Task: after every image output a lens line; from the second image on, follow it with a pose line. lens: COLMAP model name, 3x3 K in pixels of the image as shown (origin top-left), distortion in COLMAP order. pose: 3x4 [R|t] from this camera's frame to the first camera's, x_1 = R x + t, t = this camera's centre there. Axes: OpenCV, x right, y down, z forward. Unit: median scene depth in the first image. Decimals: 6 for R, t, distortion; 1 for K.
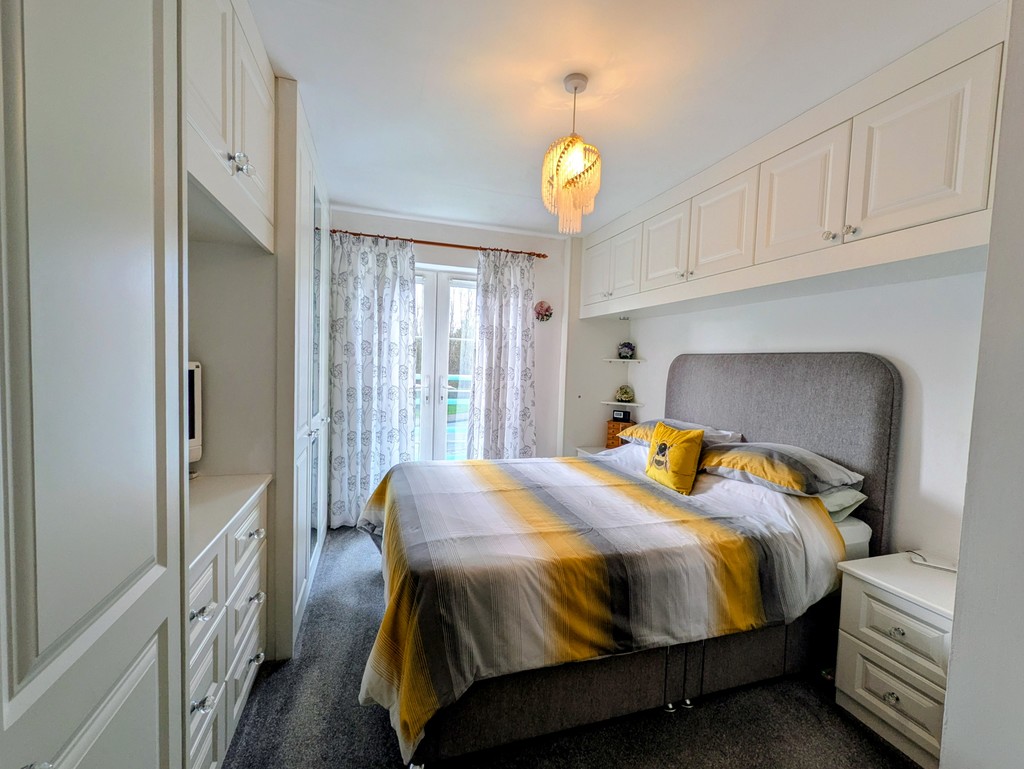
lens RADIAL K [[432.8, 0, 516.7], [0, 432.8, 385.3], [0, 0, 1]] dist [0.001132, 0.000753]
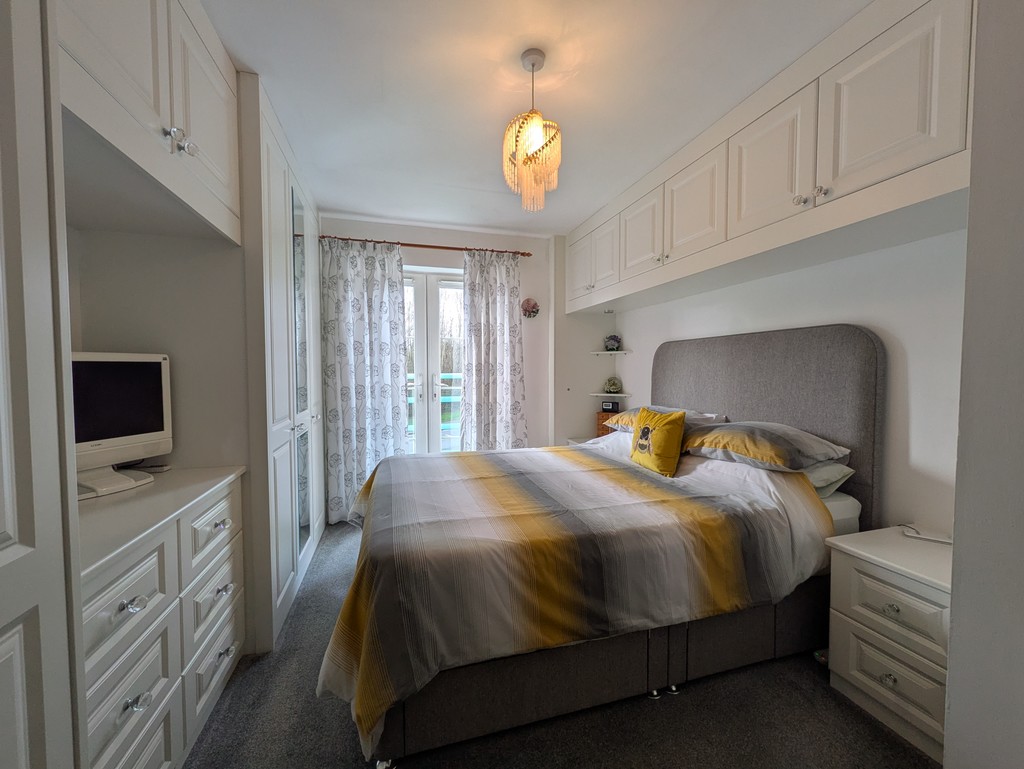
lens RADIAL K [[405.3, 0, 512.0], [0, 405.3, 384.5], [0, 0, 1]] dist [0.001893, -0.000042]
pose [[0.999026, -0.036975, -0.024087, 0.077021], [0.036628, 0.999221, -0.014671, 0.053361], [0.024611, 0.013774, 0.999602, 0.075302]]
